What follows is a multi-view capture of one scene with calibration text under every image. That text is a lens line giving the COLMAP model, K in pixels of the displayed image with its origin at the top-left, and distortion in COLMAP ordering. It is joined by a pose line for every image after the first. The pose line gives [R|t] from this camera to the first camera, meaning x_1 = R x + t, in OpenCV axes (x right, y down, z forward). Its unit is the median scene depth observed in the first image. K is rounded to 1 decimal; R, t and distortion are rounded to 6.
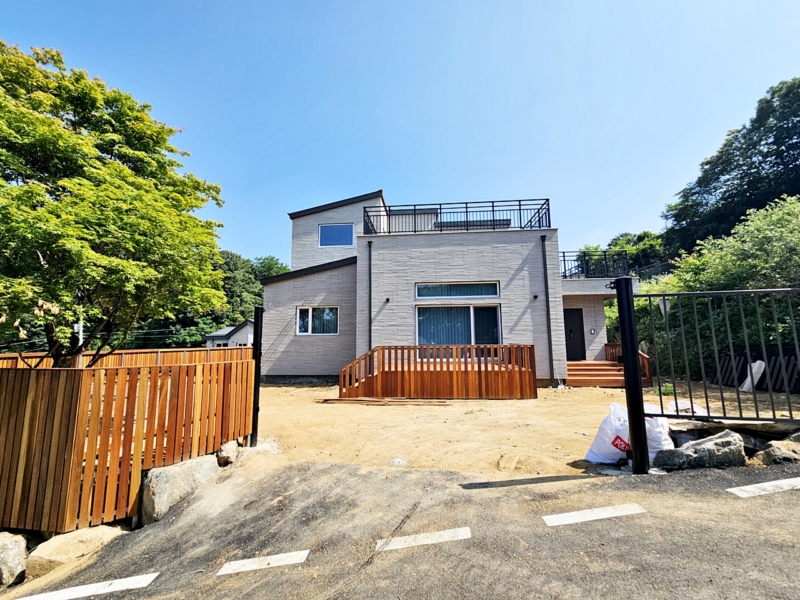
lens RADIAL K [[327.1, 0, 398.3], [0, 327.1, 296.4], [0, 0, 1]] dist [0.002726, 0.000011]
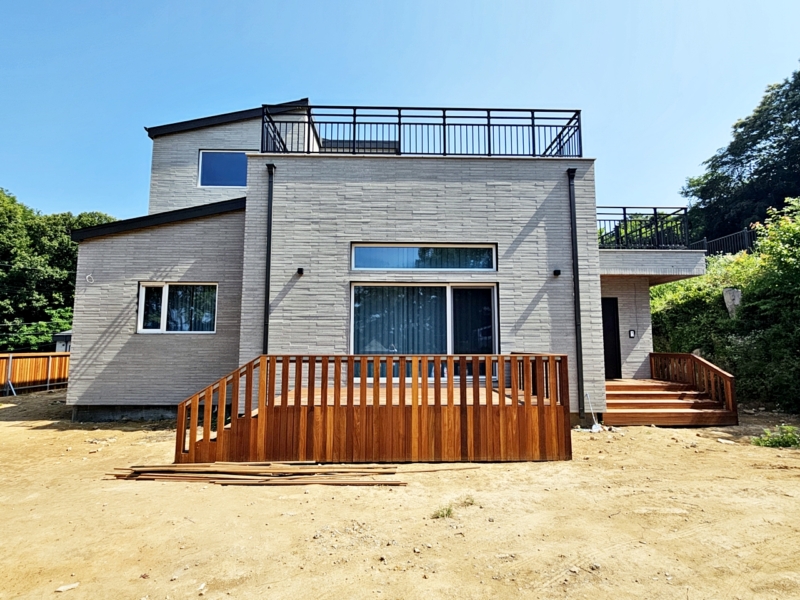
lens RADIAL K [[327.1, 0, 401.1], [0, 327.1, 305.7], [0, 0, 1]] dist [0.002726, 0.000011]
pose [[0.994910, 0.022030, 0.098329, 0.083856], [-0.023429, 0.999640, 0.013095, 0.057188], [-0.098005, -0.015332, 0.995068, 0.429741]]
